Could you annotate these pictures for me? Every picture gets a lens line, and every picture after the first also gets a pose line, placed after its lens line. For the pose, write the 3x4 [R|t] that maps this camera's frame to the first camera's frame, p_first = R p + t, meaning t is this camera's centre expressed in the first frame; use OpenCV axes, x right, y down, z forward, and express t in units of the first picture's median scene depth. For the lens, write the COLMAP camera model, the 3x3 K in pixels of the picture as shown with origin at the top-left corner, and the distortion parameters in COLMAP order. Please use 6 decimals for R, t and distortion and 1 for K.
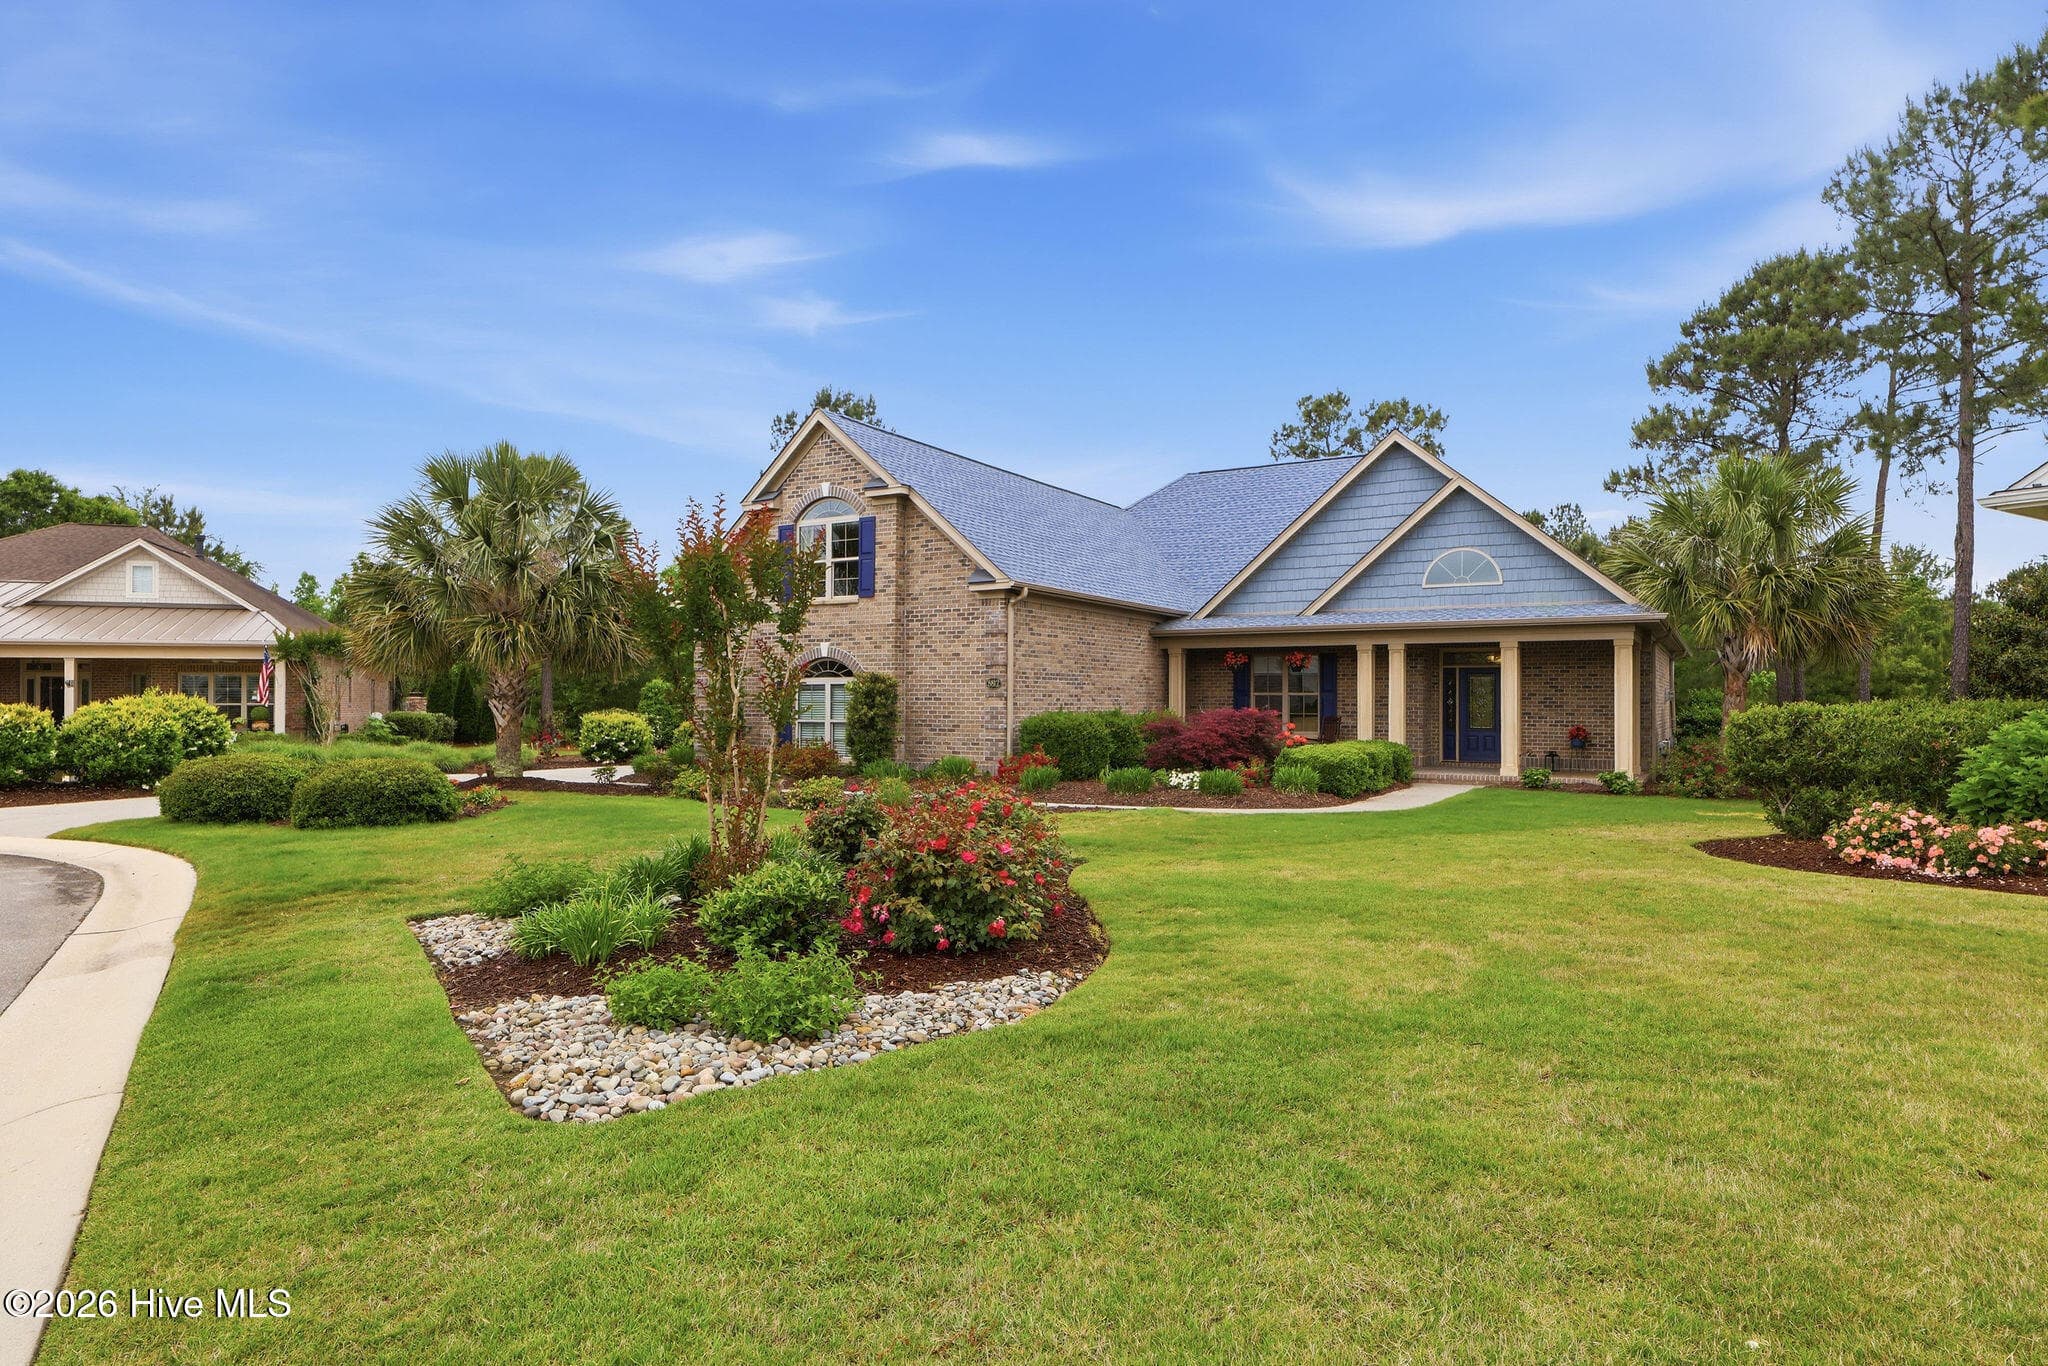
lens RADIAL K [[1150.3, 0, 1024.0], [0, 1150.3, 683.0], [0, 0, 1]] dist [0.001488, 0.001322]
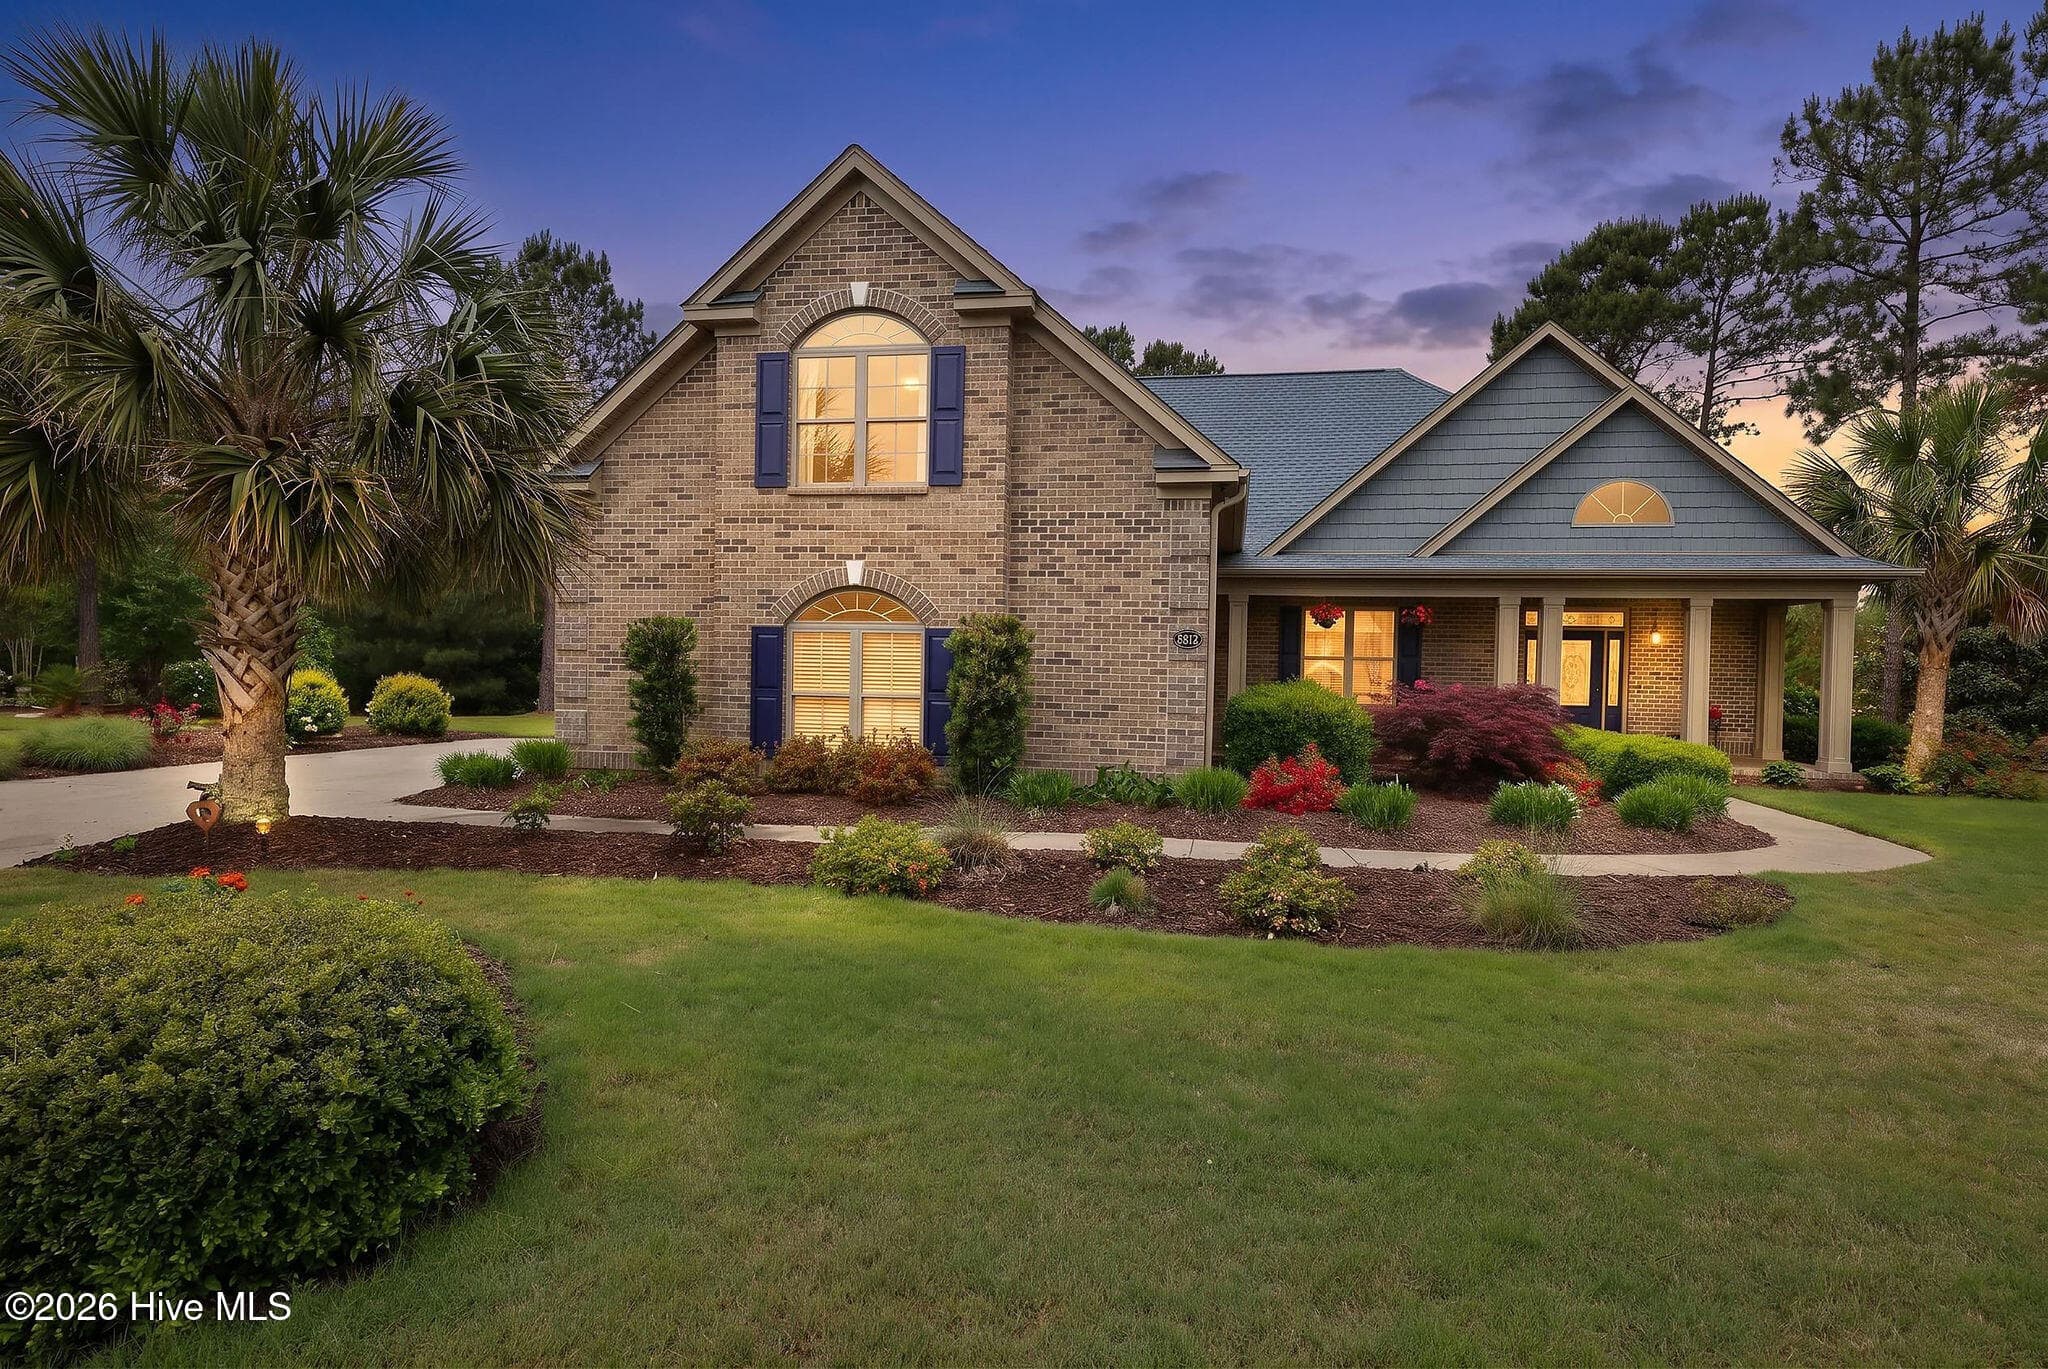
lens RADIAL K [[1118.7, 0, 1024.0], [0, 1118.7, 684.5], [0, 0, 1]] dist [-0.001074, 0.000780]
pose [[0.937760, 0.006805, 0.347216, -0.274076], [-0.021833, 0.998985, 0.039388, 0.002721], [-0.346596, -0.044517, 0.936958, 0.416790]]
